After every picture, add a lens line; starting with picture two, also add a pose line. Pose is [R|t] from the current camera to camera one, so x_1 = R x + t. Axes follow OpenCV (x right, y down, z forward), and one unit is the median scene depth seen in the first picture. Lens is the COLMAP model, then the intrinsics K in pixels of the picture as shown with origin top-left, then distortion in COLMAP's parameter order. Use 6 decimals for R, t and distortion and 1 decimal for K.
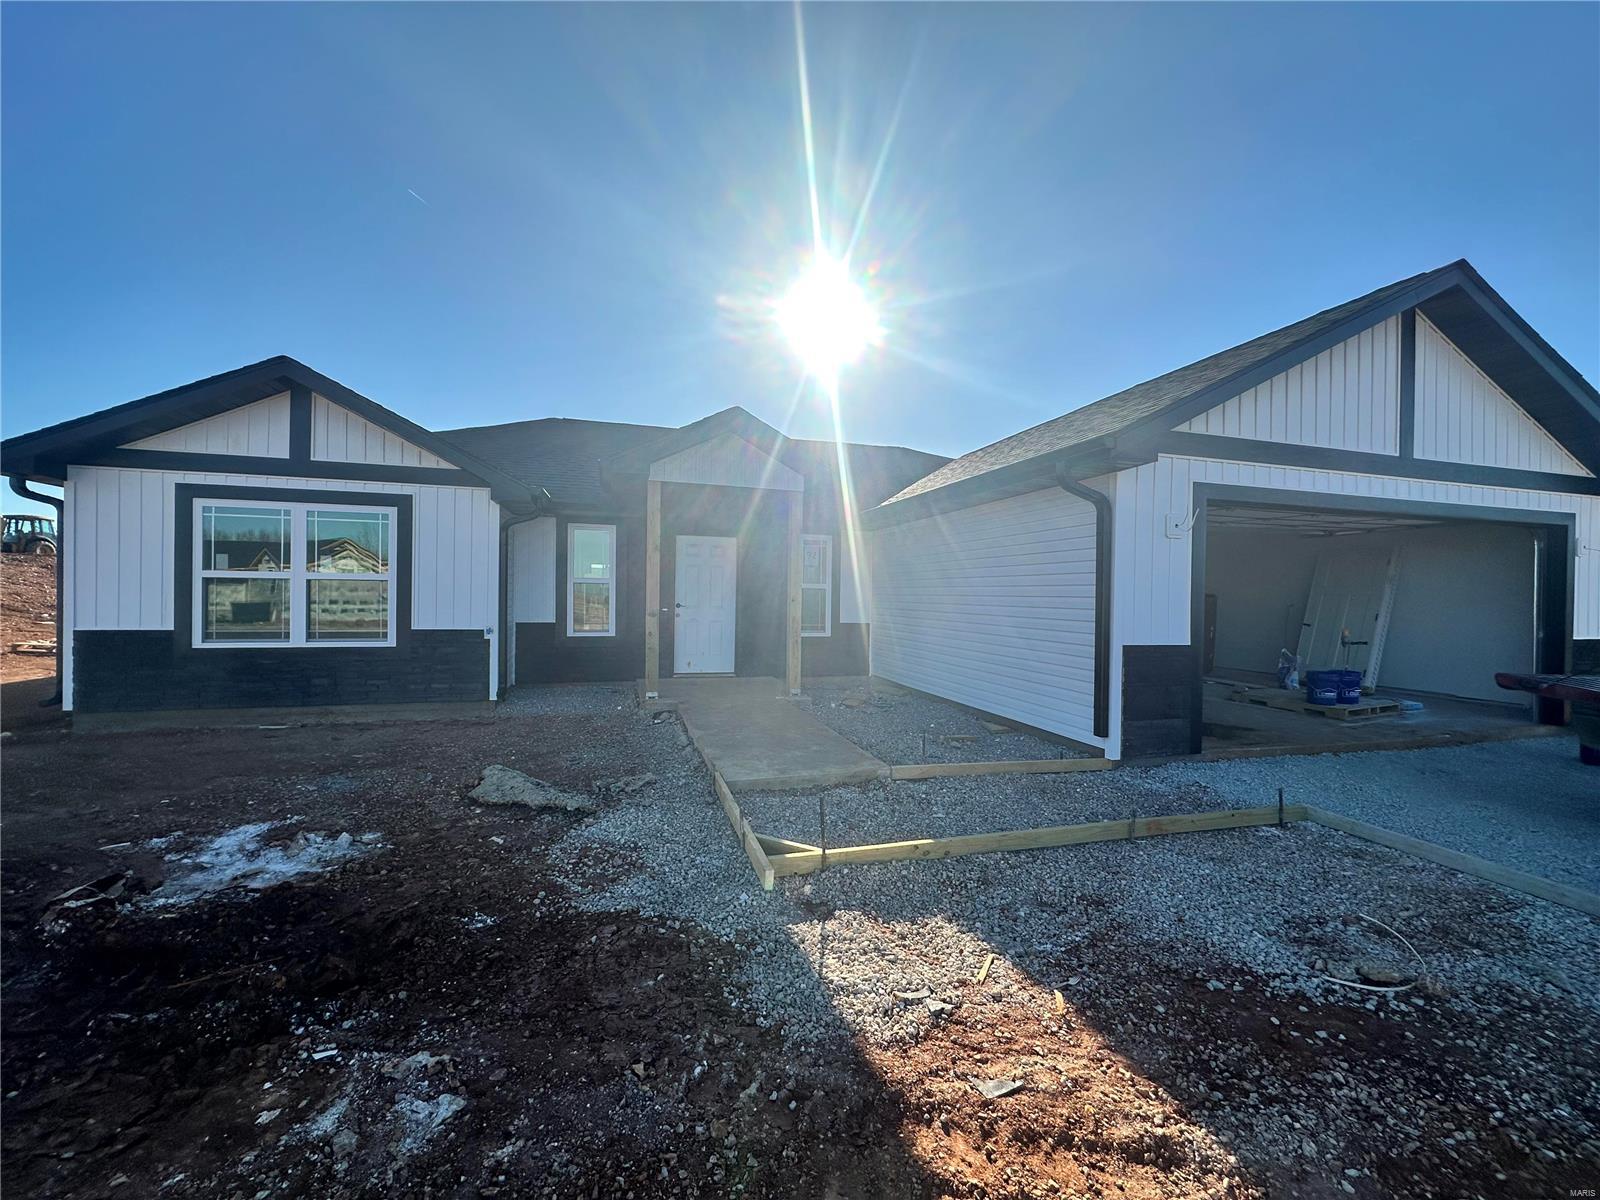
lens RADIAL K [[638.2, 0, 799.8], [0, 638.2, 598.0], [0, 0, 1]] dist [-0.002019, 0.000460]
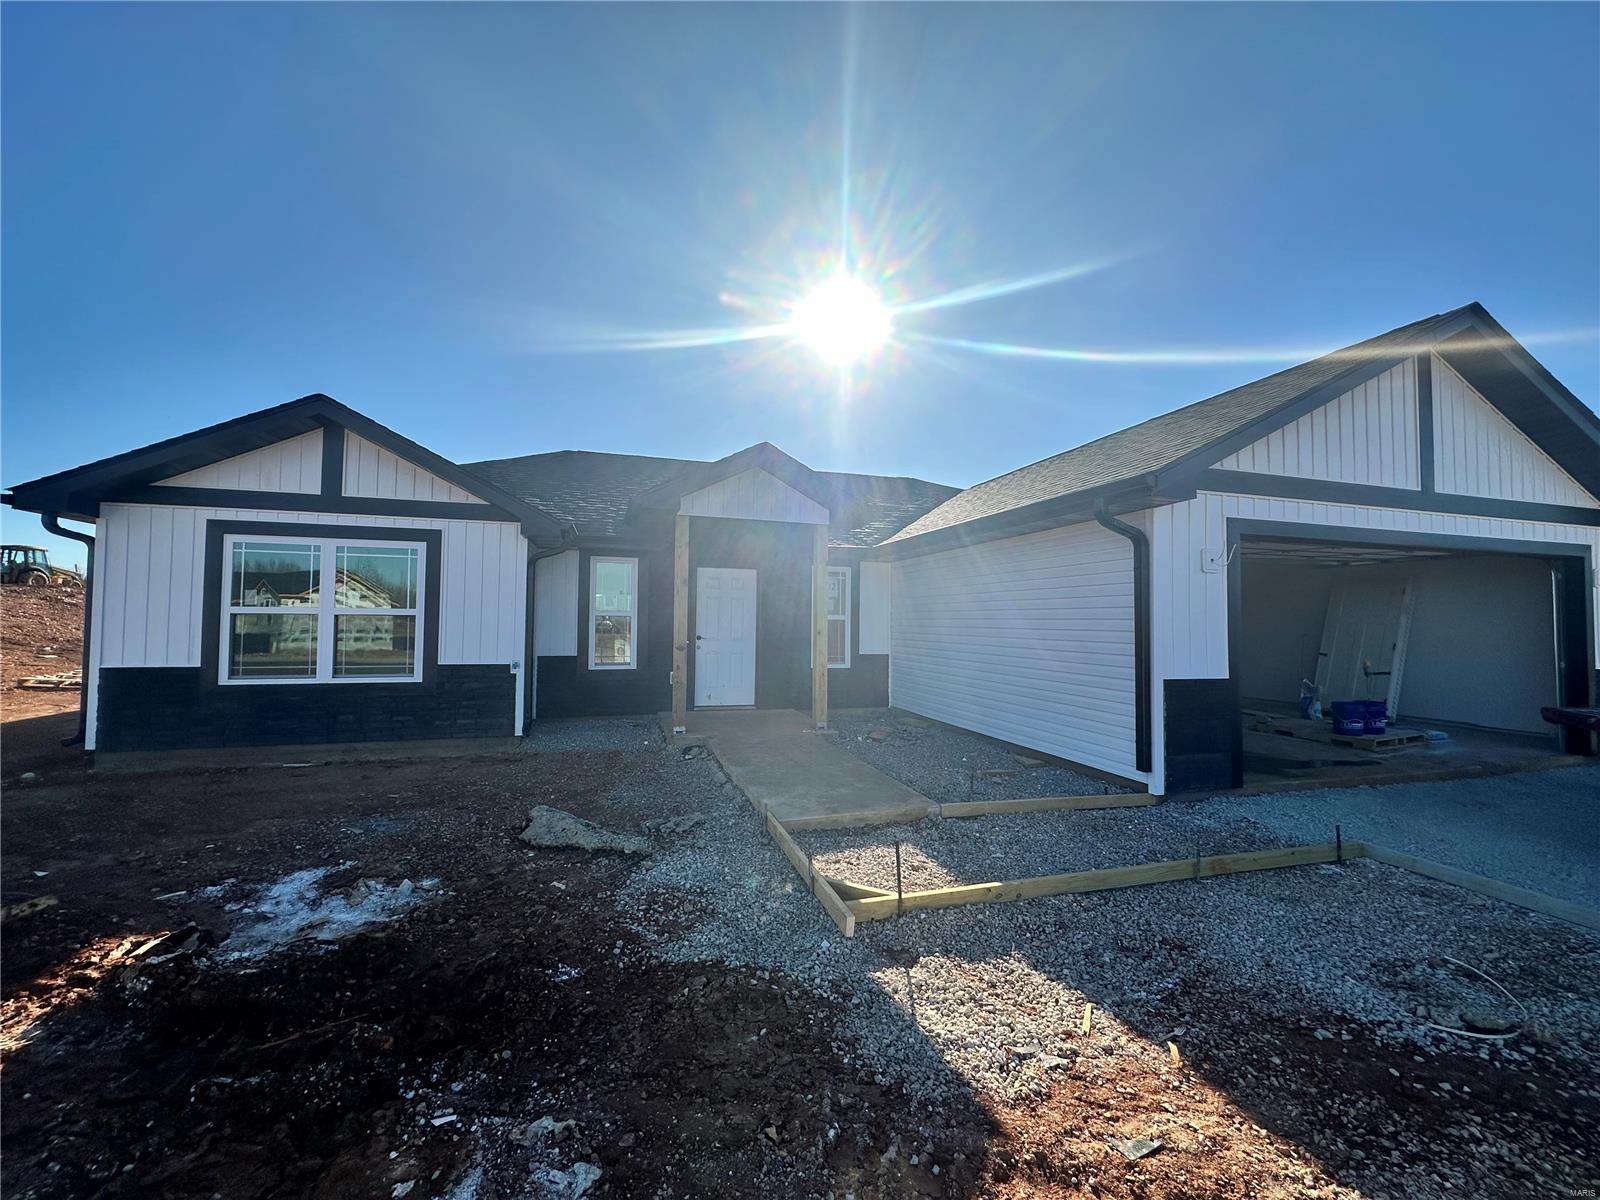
lens RADIAL K [[638.2, 0, 799.8], [0, 638.2, 598.0], [0, 0, 1]] dist [-0.002019, 0.000460]
pose [[0.999946, -0.003831, 0.009641, -0.059564], [0.004229, 0.999128, -0.041532, -0.011902], [-0.009473, 0.041570, 0.999091, -0.004320]]
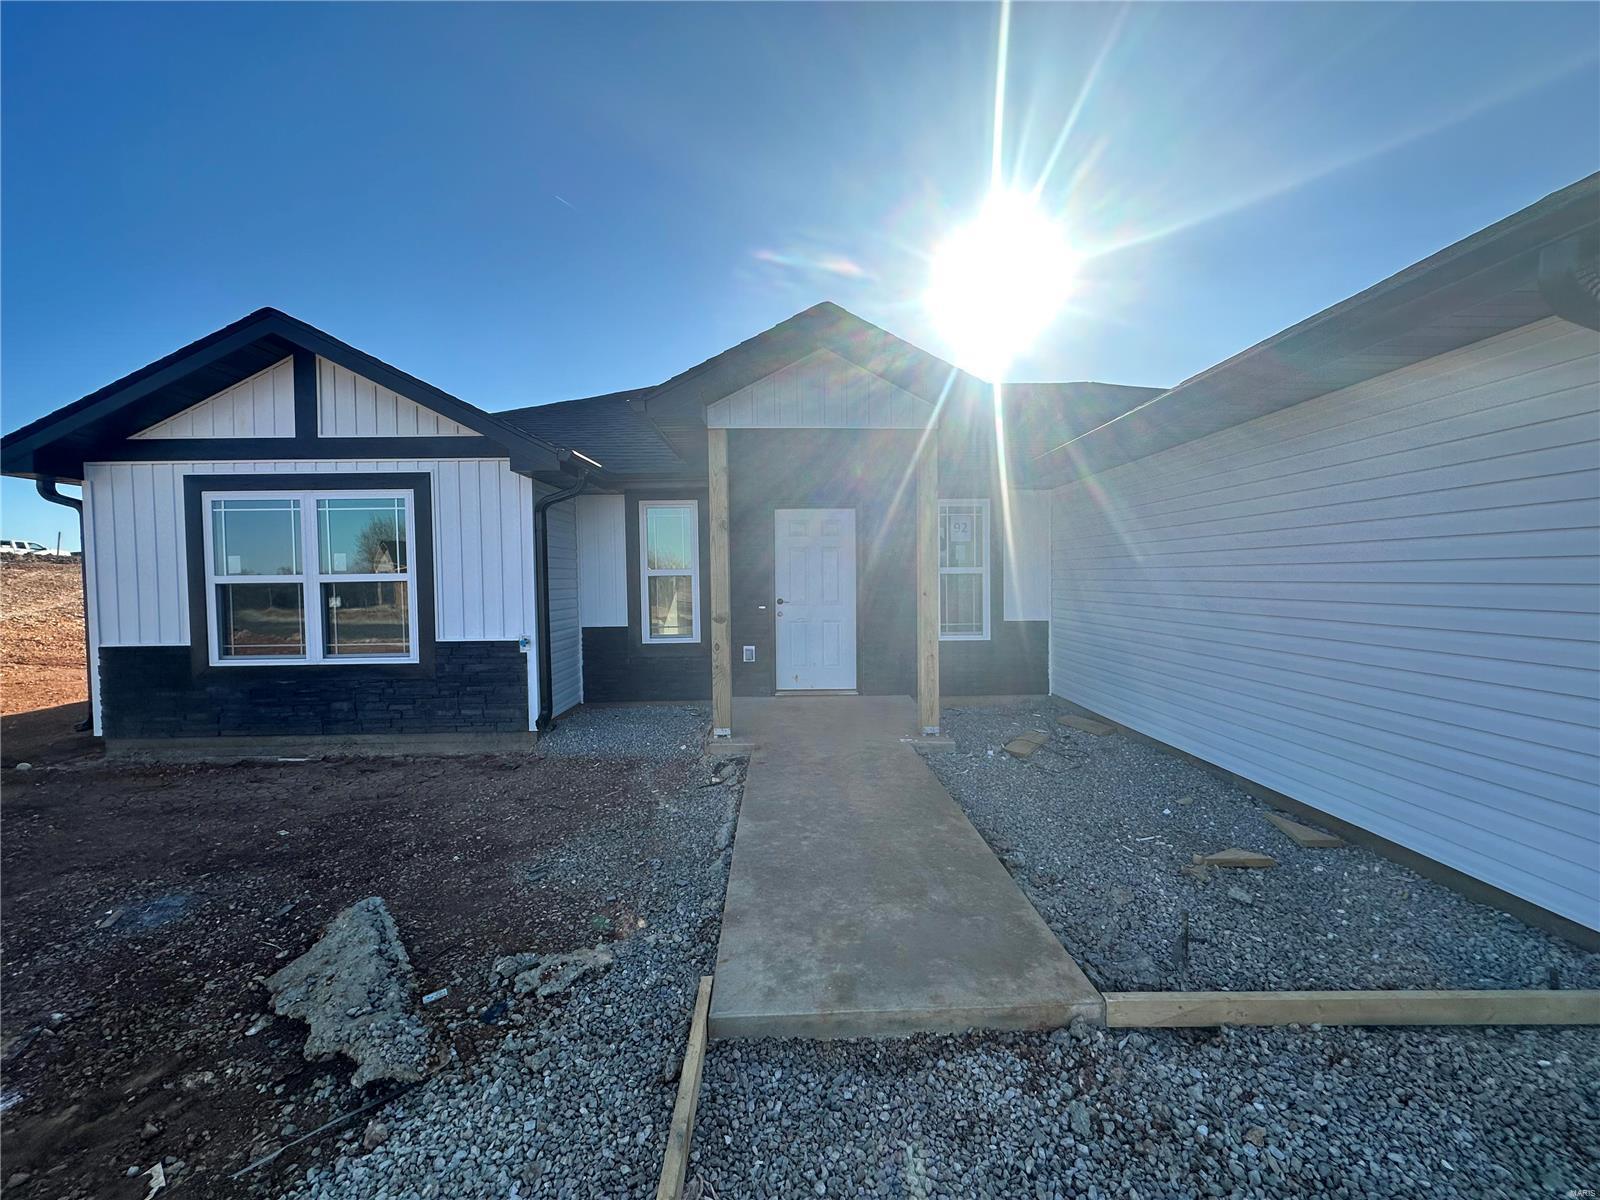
lens RADIAL K [[638.2, 0, 799.8], [0, 638.2, 598.0], [0, 0, 1]] dist [-0.002019, 0.000460]
pose [[0.965721, -0.018941, -0.258891, 0.044245], [0.025543, 0.999428, 0.022158, -0.012750], [0.258323, -0.028012, 0.965652, 0.384080]]
